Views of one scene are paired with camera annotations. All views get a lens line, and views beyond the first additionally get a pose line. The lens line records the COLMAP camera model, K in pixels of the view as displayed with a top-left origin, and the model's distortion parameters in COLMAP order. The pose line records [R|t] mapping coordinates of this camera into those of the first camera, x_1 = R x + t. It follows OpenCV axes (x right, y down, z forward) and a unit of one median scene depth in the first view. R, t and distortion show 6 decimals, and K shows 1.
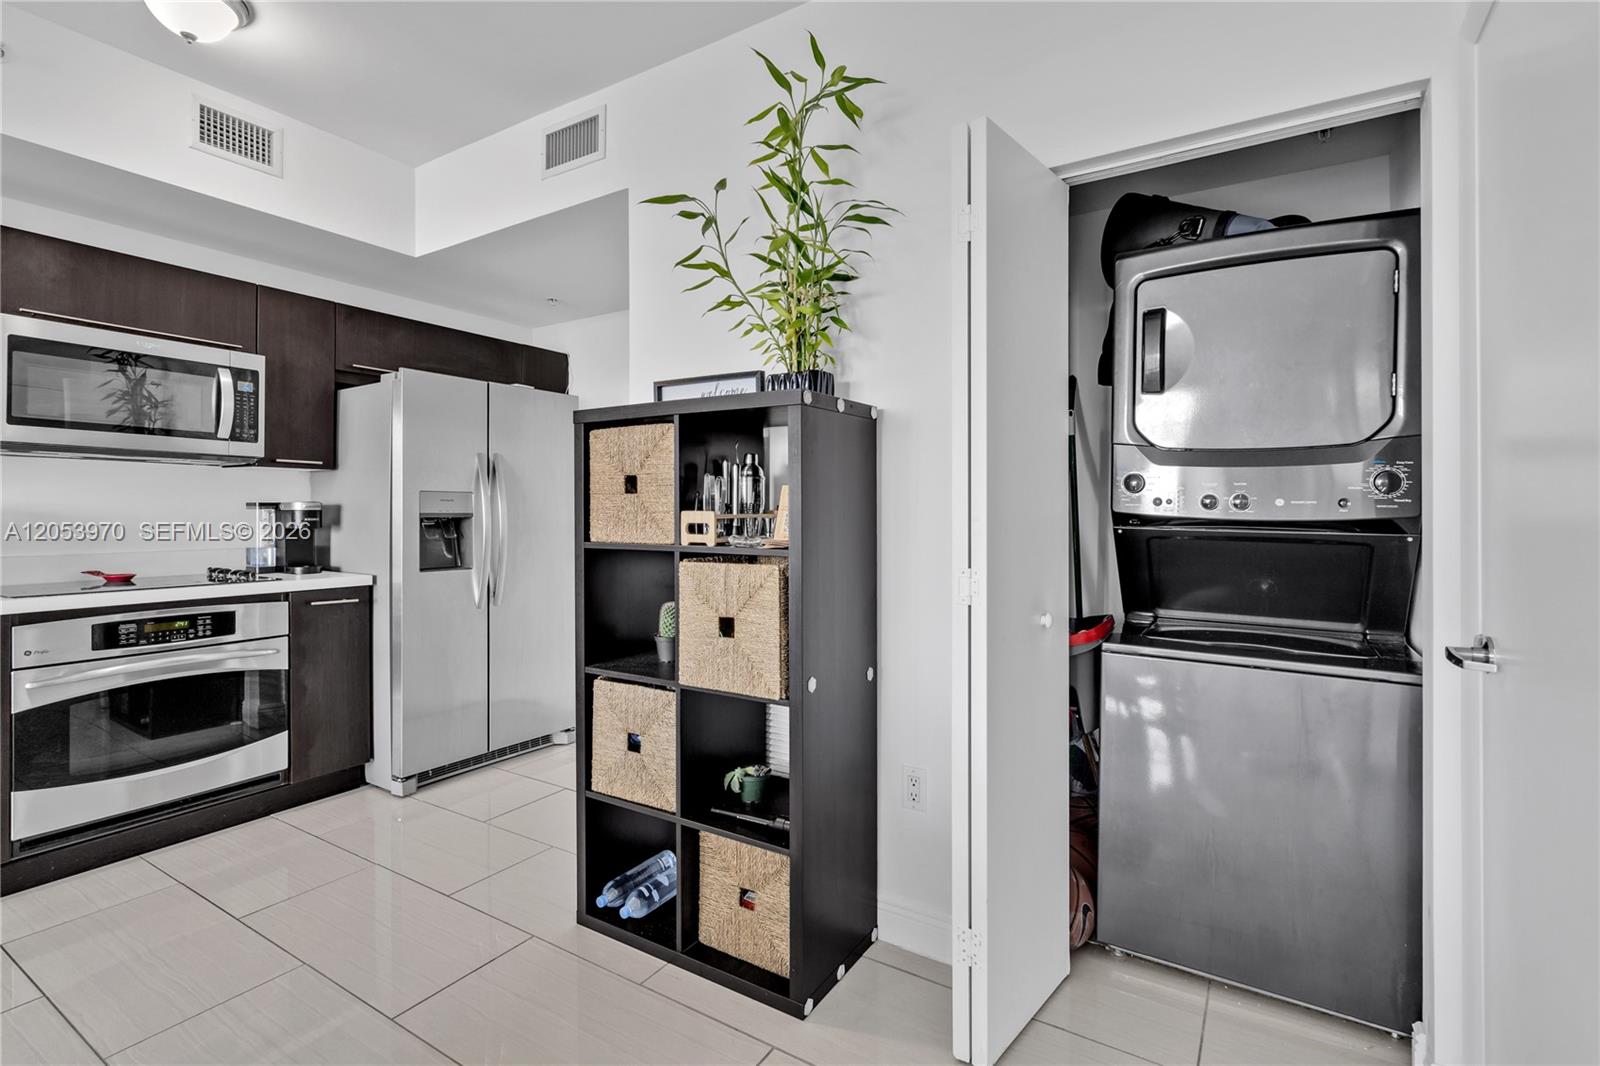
lens RADIAL K [[751.8, 0, 799.9], [0, 751.8, 512.5], [0, 0, 1]] dist [-0.001239, 0.000573]
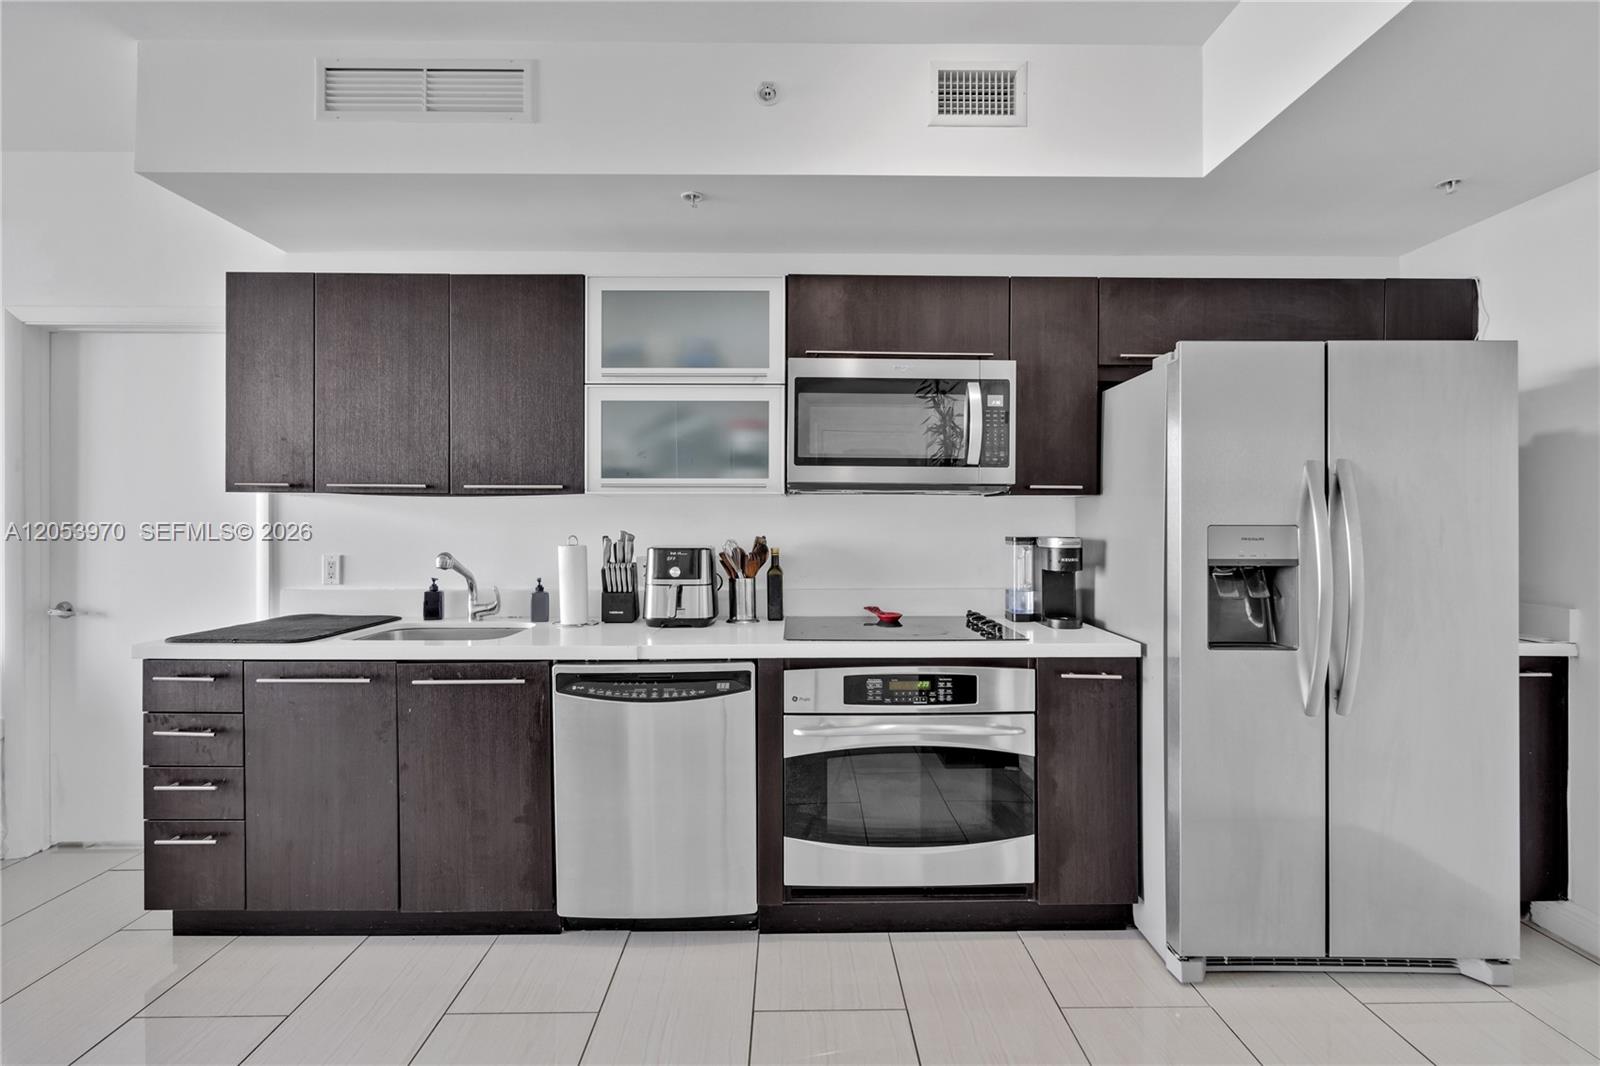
lens RADIAL K [[733.4, 0, 790.5], [0, 733.4, 520.3], [0, 0, 1]] dist [-0.003011, 0.000168]
pose [[0.534432, -0.000382, -0.845211, -0.169189], [0.001551, 0.999999, 0.000529, -0.035300], [0.845210, -0.001594, 0.534432, 0.368694]]
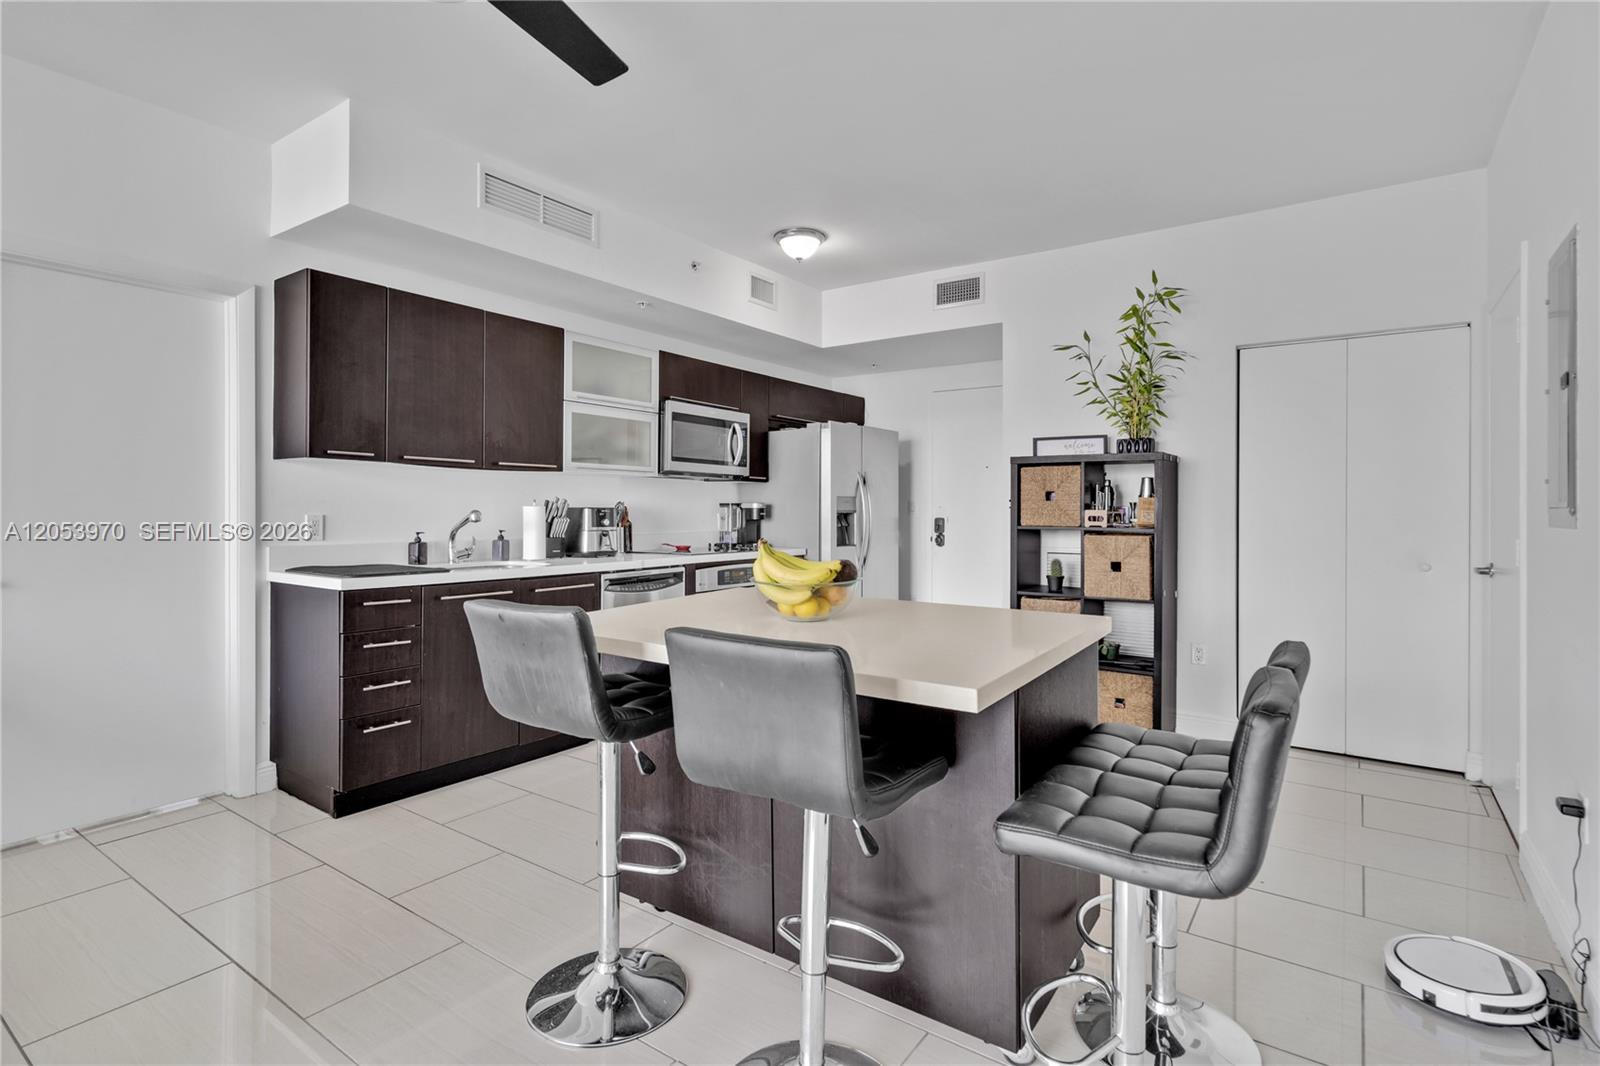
lens RADIAL K [[792.6, 0, 802.7], [0, 792.6, 512.2], [0, 0, 1]] dist [0.003466, 0.000717]
pose [[0.998178, 0.003029, -0.060269, -0.496815], [-0.002795, 0.999988, 0.003970, -0.001442], [0.060281, -0.003794, 0.998174, -0.732611]]
